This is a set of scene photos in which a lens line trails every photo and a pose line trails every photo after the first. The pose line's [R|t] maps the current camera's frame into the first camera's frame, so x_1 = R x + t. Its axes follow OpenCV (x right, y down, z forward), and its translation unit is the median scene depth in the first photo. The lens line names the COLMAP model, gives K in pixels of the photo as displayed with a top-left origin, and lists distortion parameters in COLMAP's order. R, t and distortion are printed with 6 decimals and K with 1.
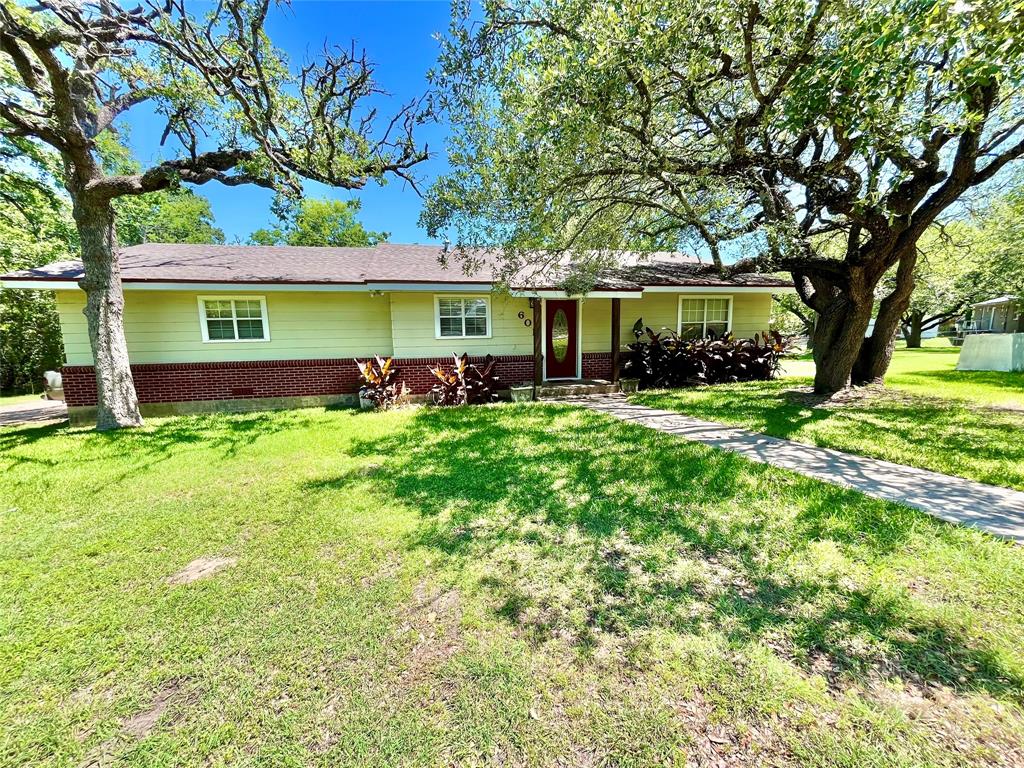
lens RADIAL K [[413.1, 0, 517.2], [0, 413.1, 385.3], [0, 0, 1]] dist [-0.003812, -0.000024]
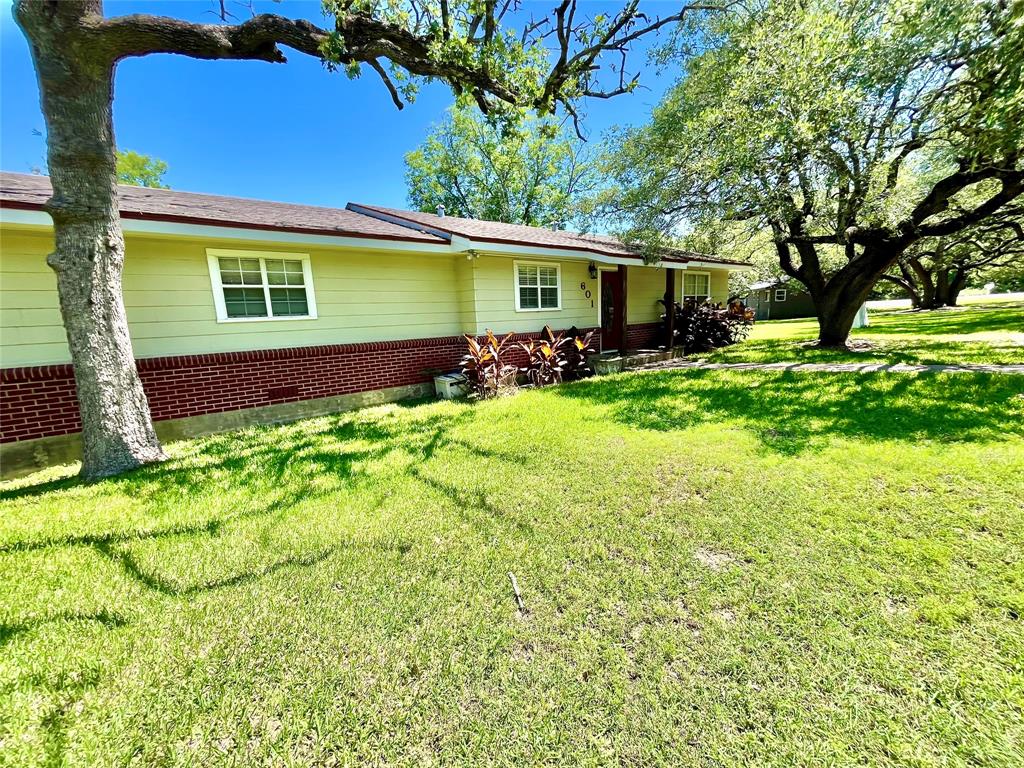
lens RADIAL K [[413.1, 0, 513.8], [0, 413.1, 386.1], [0, 0, 1]] dist [-0.003812, -0.000024]
pose [[0.909435, -0.095728, 0.404678, -0.609102], [0.090573, 0.995378, 0.031914, 0.017563], [-0.405863, 0.007629, 0.913902, 0.218463]]
